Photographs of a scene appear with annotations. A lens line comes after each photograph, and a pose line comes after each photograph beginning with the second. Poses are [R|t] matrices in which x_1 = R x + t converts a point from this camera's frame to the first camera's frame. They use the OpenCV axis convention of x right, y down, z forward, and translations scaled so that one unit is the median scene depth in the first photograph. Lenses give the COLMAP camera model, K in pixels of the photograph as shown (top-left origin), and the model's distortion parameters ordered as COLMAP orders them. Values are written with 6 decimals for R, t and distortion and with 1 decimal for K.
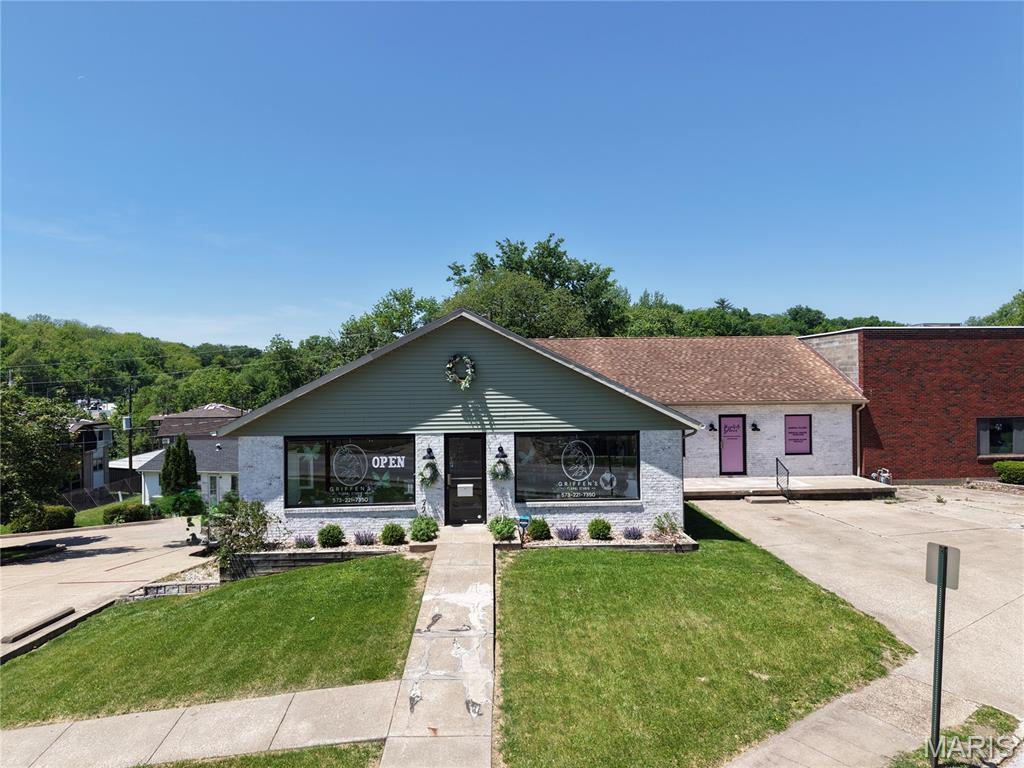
lens RADIAL K [[683.2, 0, 516.5], [0, 683.2, 379.3], [0, 0, 1]] dist [0.078508, -0.103113]
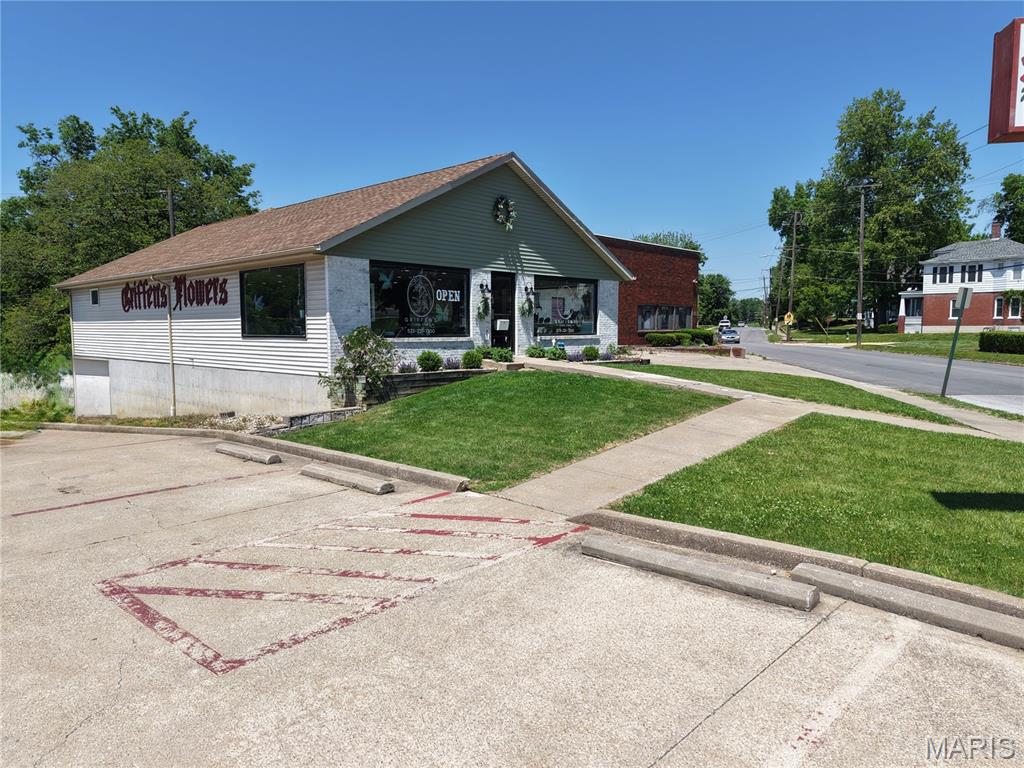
lens RADIAL K [[683.2, 0, 516.5], [0, 683.2, 379.3], [0, 0, 1]] dist [0.078508, -0.103113]
pose [[0.725050, -0.039770, 0.687547, -0.818306], [-0.015185, 0.997165, 0.073692, 0.168080], [-0.688529, -0.063871, 0.722390, 0.184165]]
